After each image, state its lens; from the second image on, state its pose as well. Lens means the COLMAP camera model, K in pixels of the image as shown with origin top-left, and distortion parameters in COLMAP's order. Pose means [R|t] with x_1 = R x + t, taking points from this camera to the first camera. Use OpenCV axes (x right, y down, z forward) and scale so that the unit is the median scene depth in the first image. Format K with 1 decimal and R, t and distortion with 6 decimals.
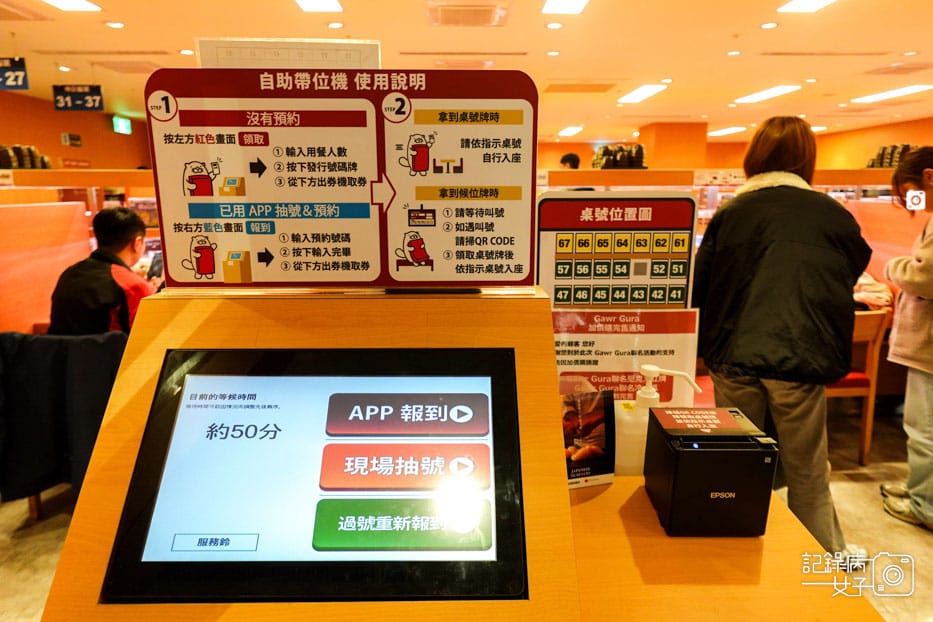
lens RADIAL K [[538.2, 0, 465.4], [0, 538.2, 307.6], [0, 0, 1]] dist [0.001462, 0.001429]
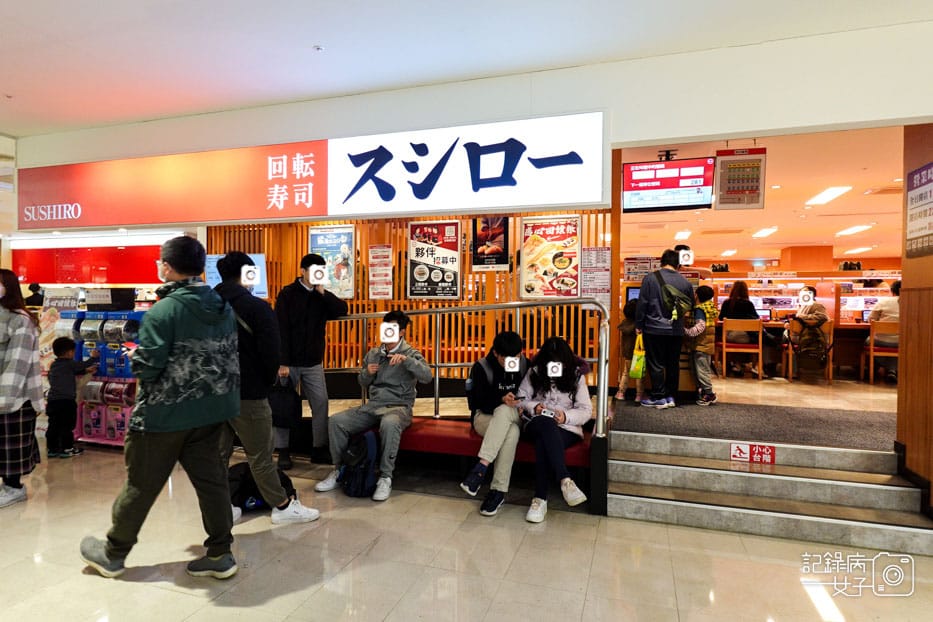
lens RADIAL K [[538.2, 0, 468.3], [0, 538.2, 309.4], [0, 0, 1]] dist [0.001462, 0.001429]
pose [[0.948574, 0.017847, -0.316051, -0.181126], [-0.083021, 0.977487, -0.193978, 2.366365], [0.305474, 0.210242, 0.928700, -7.956019]]
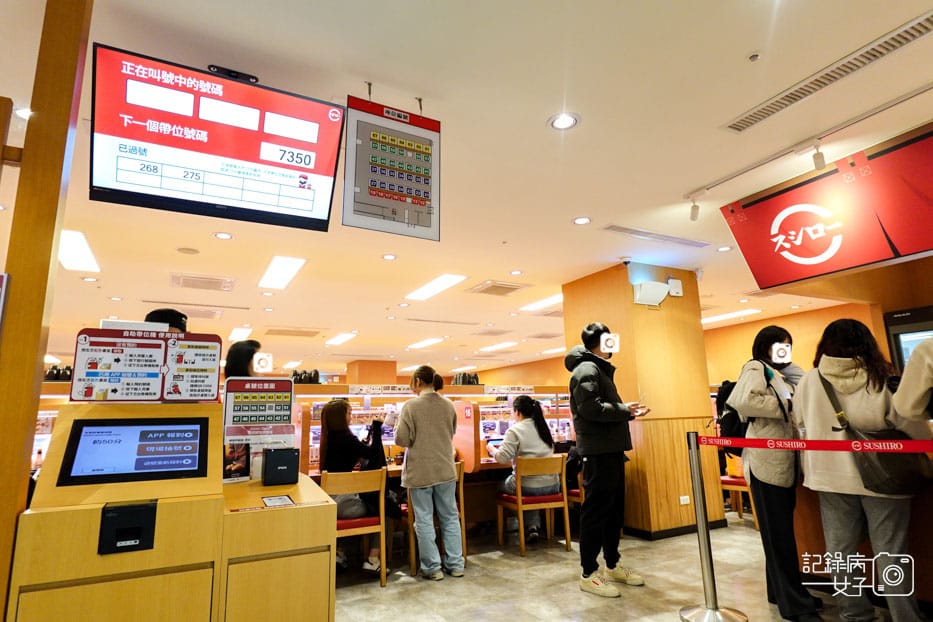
lens RADIAL K [[538.2, 0, 466.4], [0, 538.2, 310.1], [0, 0, 1]] dist [0.001462, 0.001429]
pose [[0.893489, 0.071278, 0.443392, -0.003548], [0.118135, 0.915246, -0.385186, 0.840709], [-0.433268, 0.396540, 0.809342, -2.298992]]
